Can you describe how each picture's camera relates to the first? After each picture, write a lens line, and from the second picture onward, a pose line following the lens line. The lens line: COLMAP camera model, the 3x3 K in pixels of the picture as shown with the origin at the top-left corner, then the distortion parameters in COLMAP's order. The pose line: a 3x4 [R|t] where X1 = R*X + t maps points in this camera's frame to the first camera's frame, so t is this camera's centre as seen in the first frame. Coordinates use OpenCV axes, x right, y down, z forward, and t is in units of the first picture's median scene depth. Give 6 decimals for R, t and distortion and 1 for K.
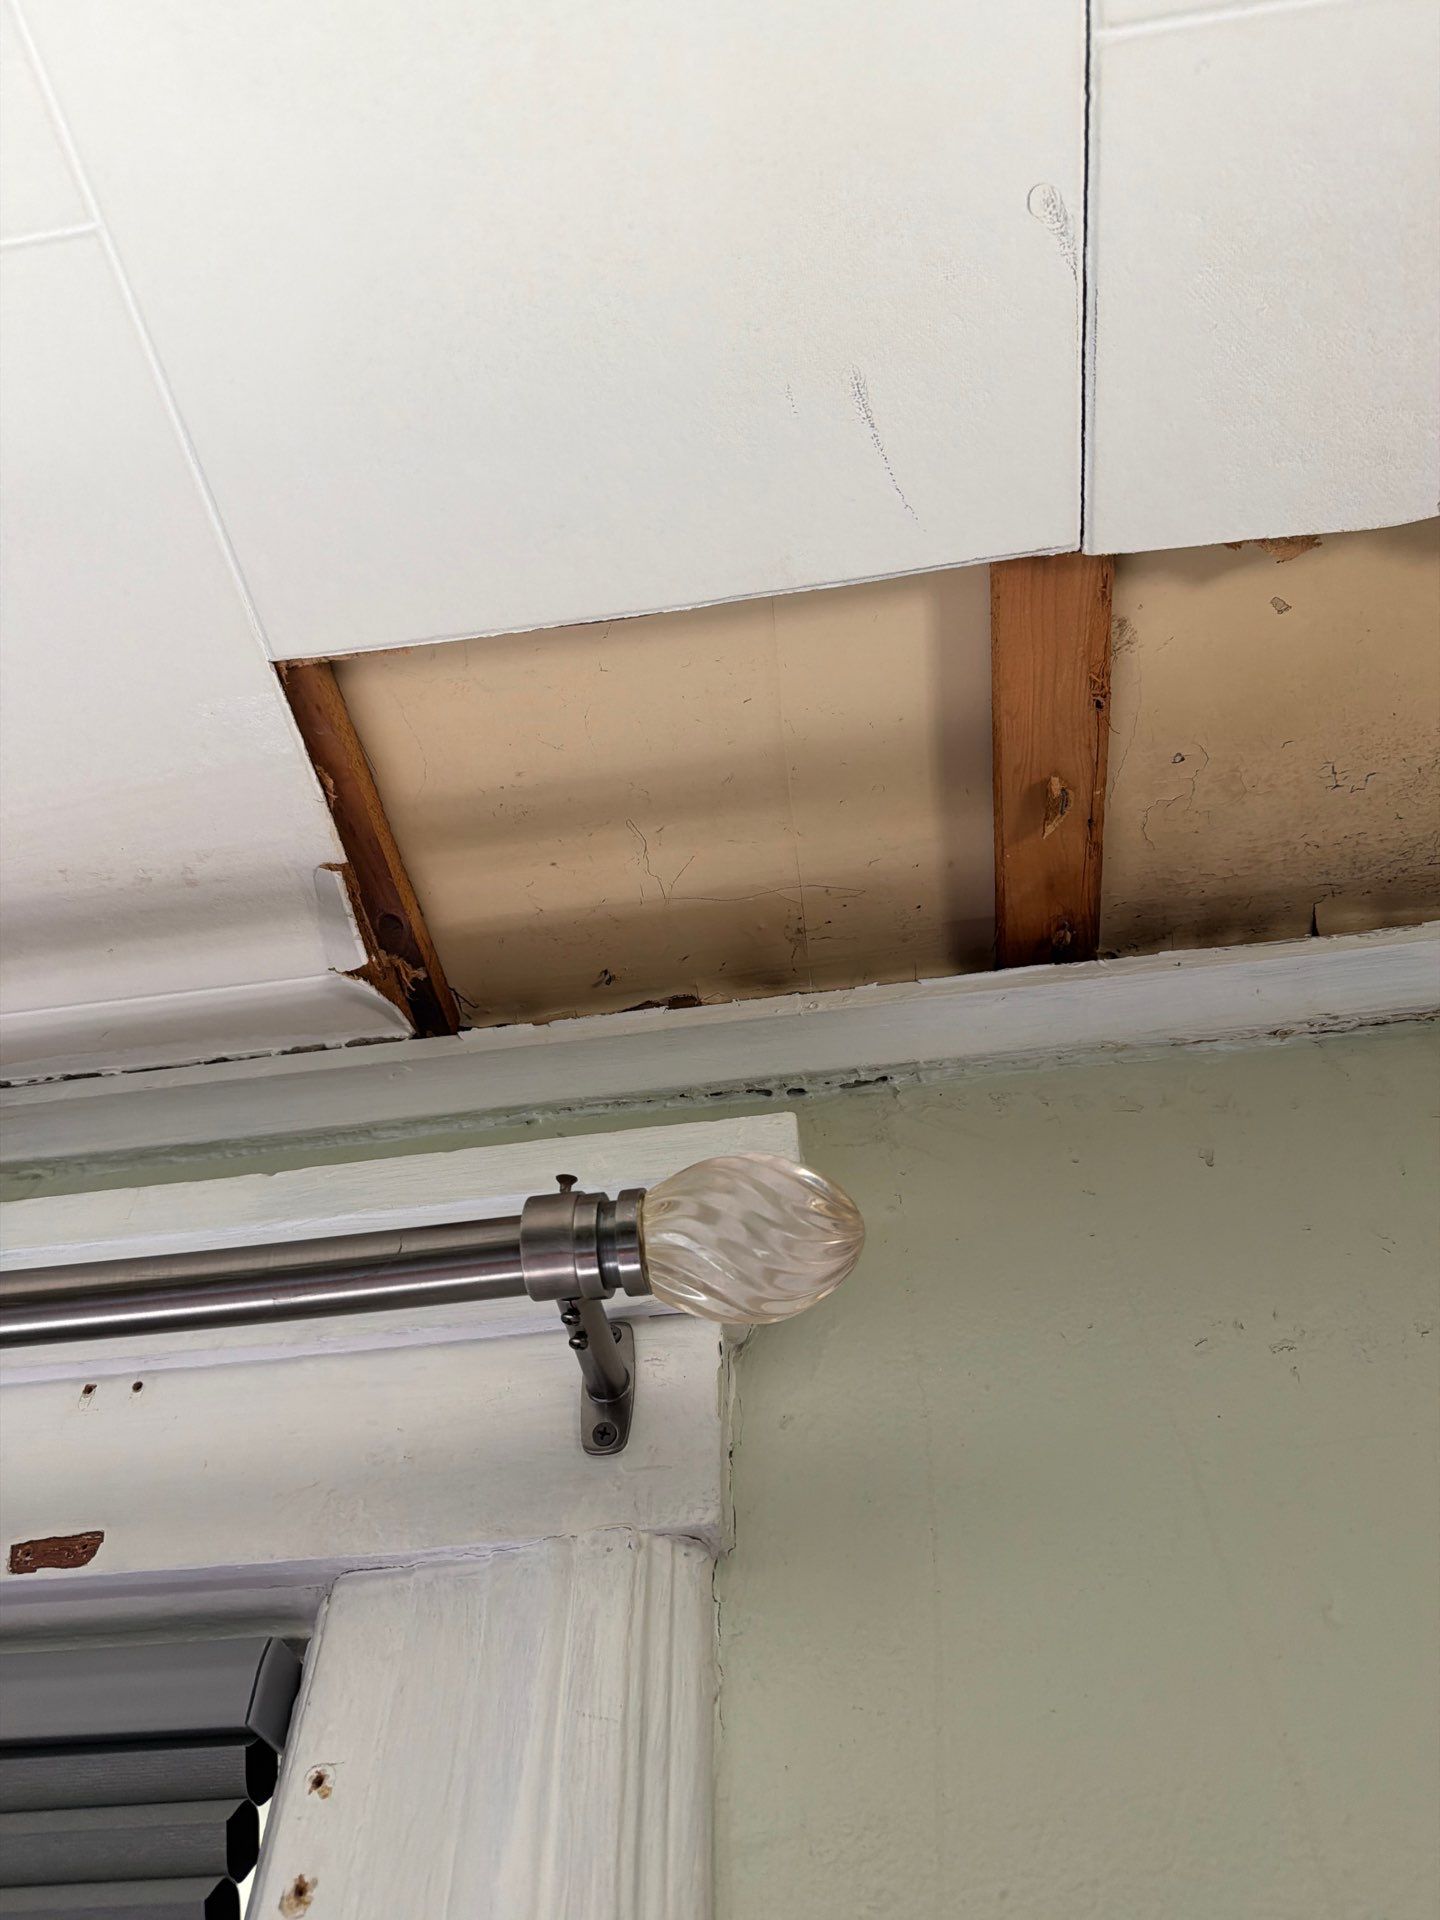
lens RADIAL K [[1377.8, 0, 728.7], [0, 1377.8, 960.1], [0, 0, 1]] dist [-0.006690, -0.007929]
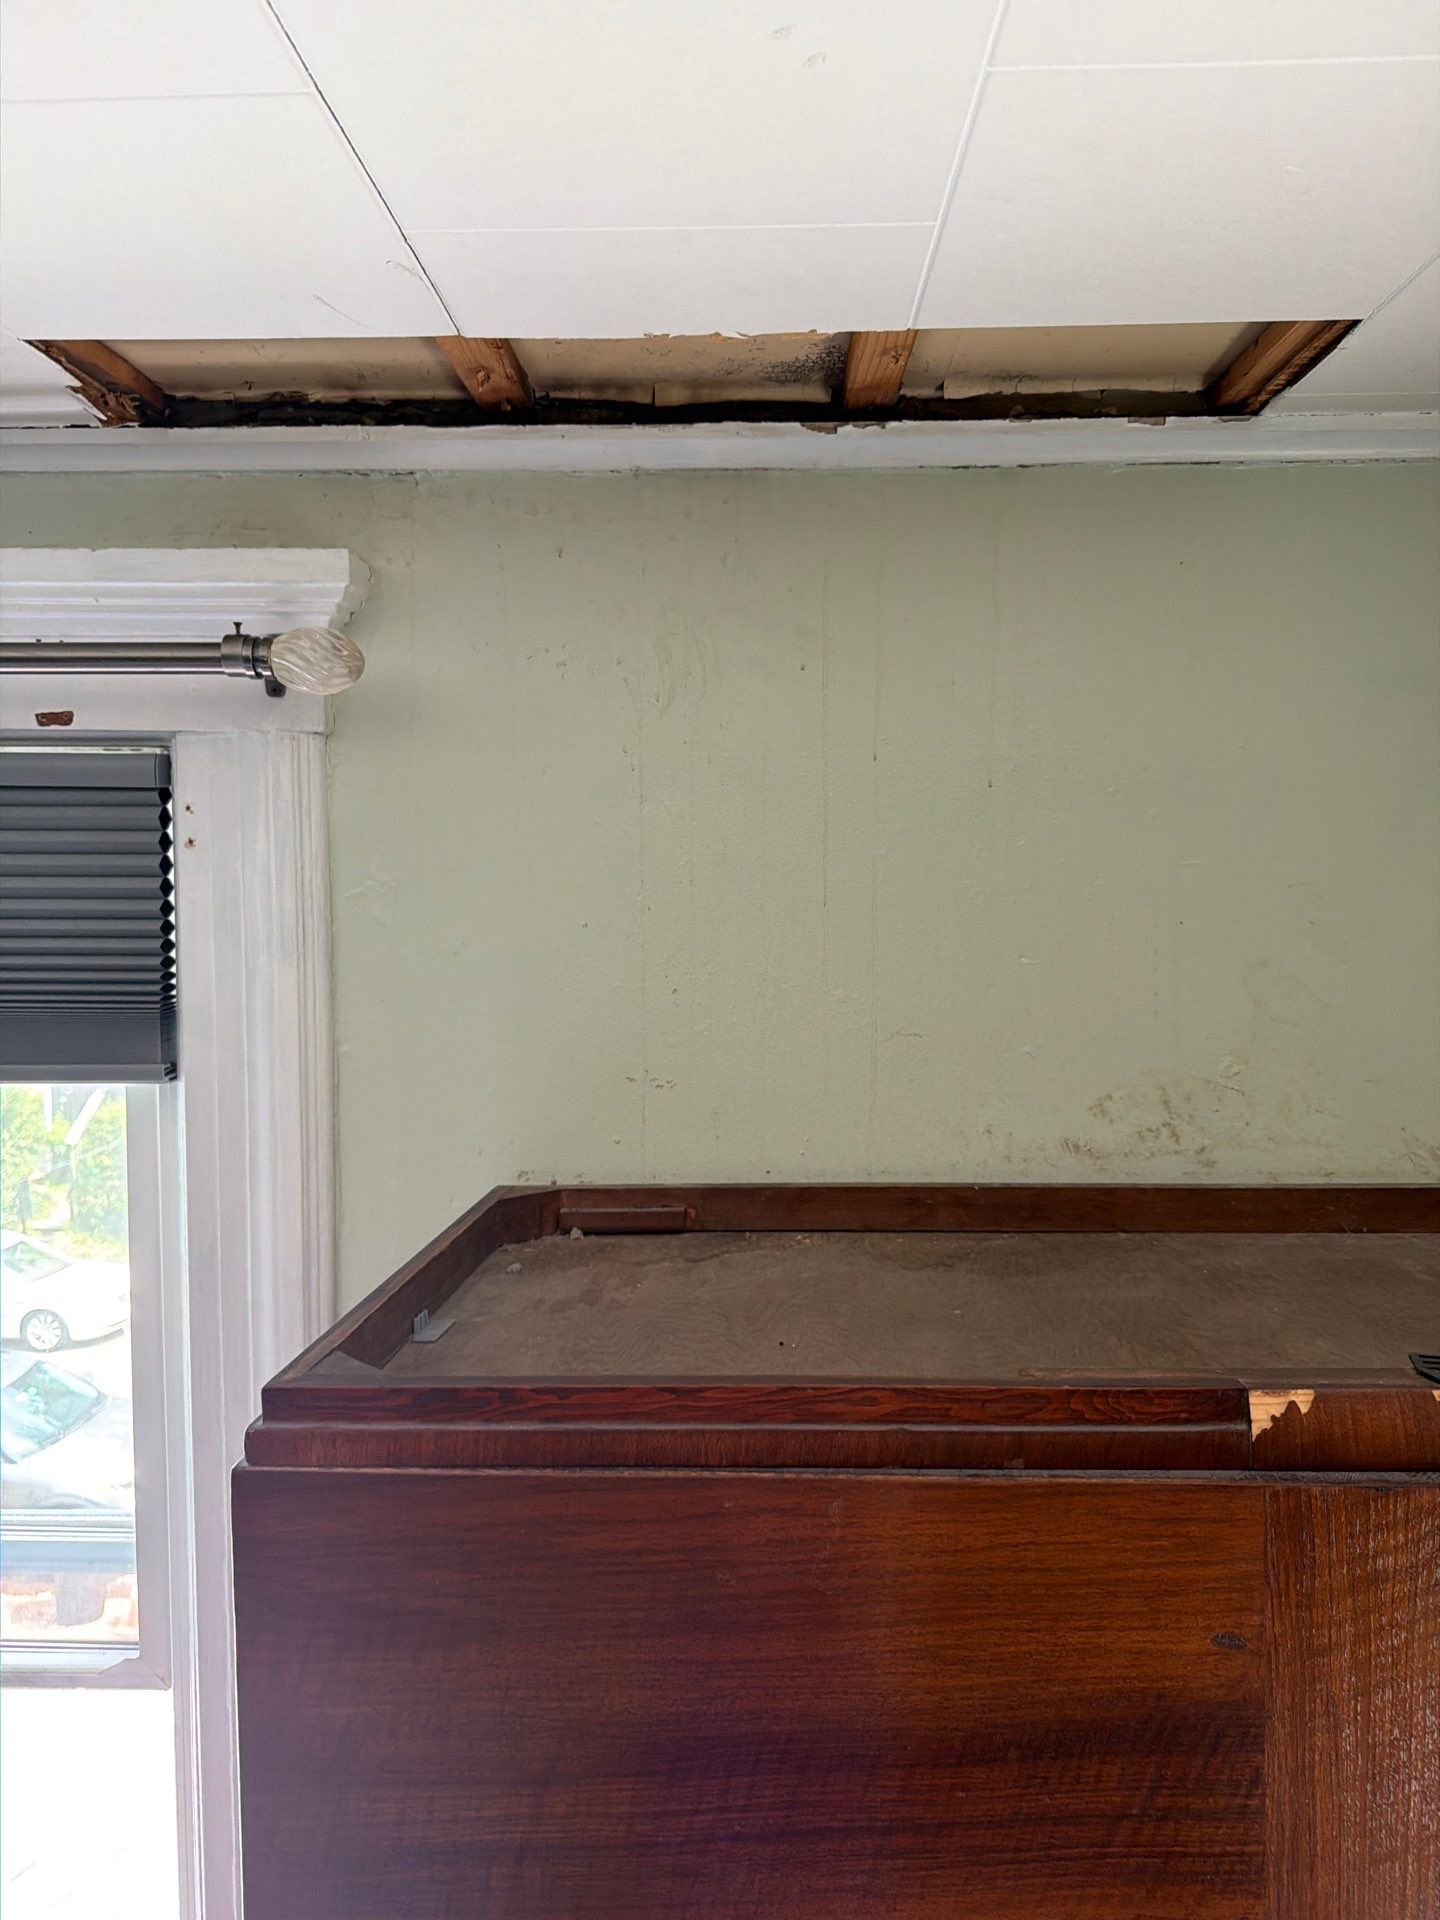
lens RADIAL K [[1393.3, 0, 725.3], [0, 1393.3, 957.6], [0, 0, 1]] dist [0.073720, -0.113375]
pose [[0.993941, 0.002824, 0.109879, 0.337148], [-0.093101, 0.552996, 0.827966, -1.201013], [-0.058425, -0.833179, 0.549908, -0.643795]]
